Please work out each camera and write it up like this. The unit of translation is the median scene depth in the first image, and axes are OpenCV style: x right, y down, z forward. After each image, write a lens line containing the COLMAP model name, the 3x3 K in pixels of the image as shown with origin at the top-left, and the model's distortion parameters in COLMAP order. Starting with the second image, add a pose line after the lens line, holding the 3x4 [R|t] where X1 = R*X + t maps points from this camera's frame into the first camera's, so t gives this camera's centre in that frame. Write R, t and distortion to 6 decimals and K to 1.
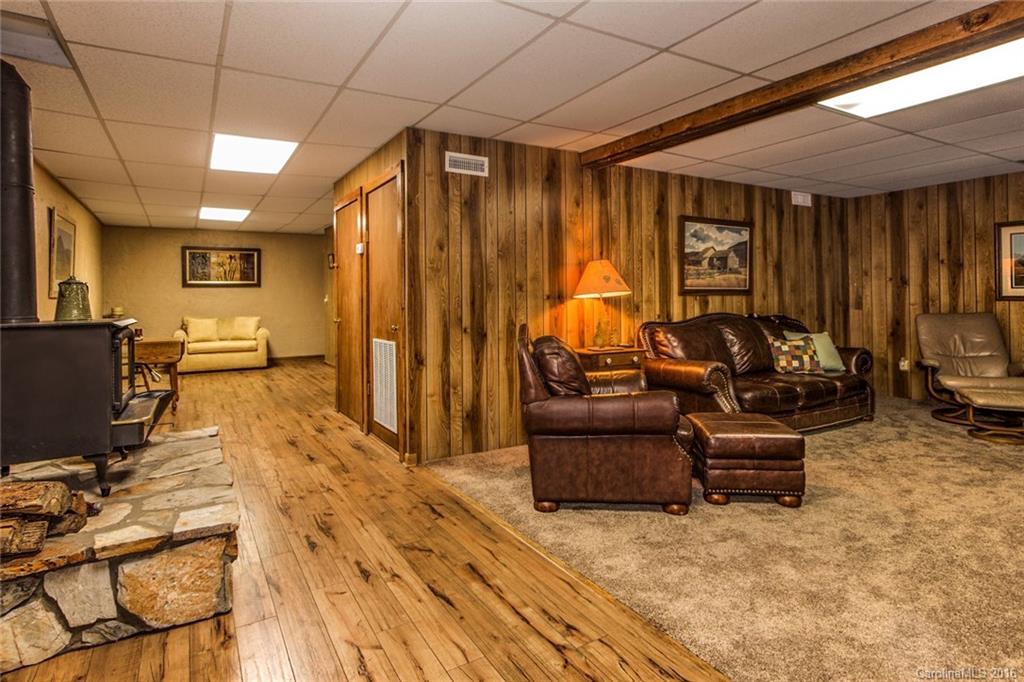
lens RADIAL K [[553.2, 0, 514.7], [0, 553.2, 316.2], [0, 0, 1]] dist [-0.053468, 0.000294]
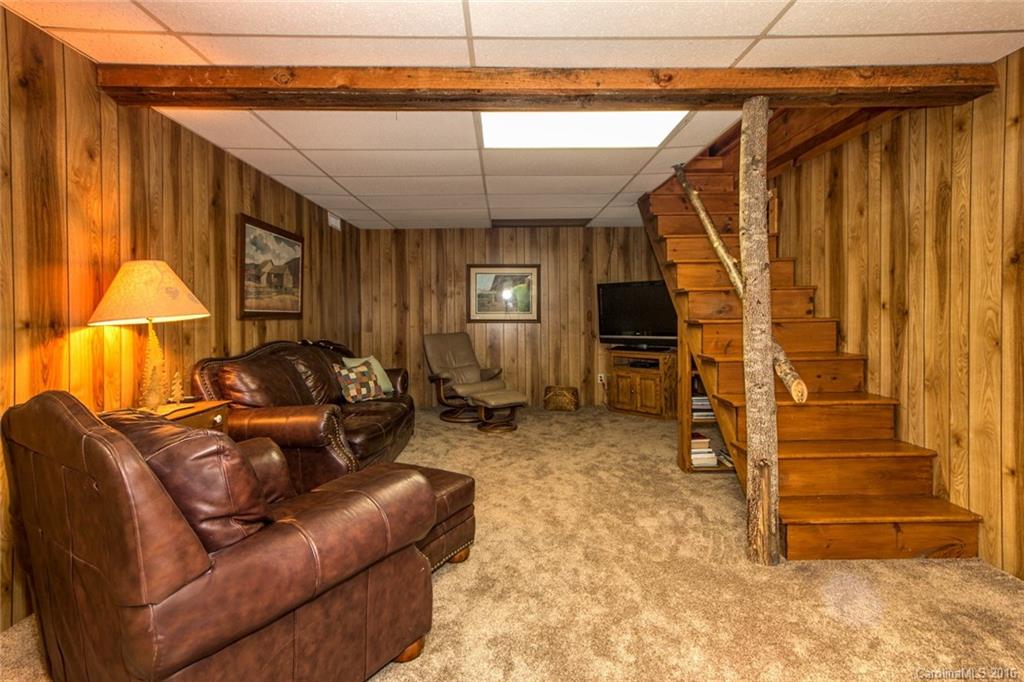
lens RADIAL K [[477.2, 0, 508.2], [0, 477.2, 320.2], [0, 0, 1]] dist [0.000080, 0.000144]
pose [[0.491914, -0.002201, 0.870641, -0.085675], [0.033072, 0.999322, -0.016159, -0.014973], [-0.870016, 0.036743, 0.491653, 0.366051]]
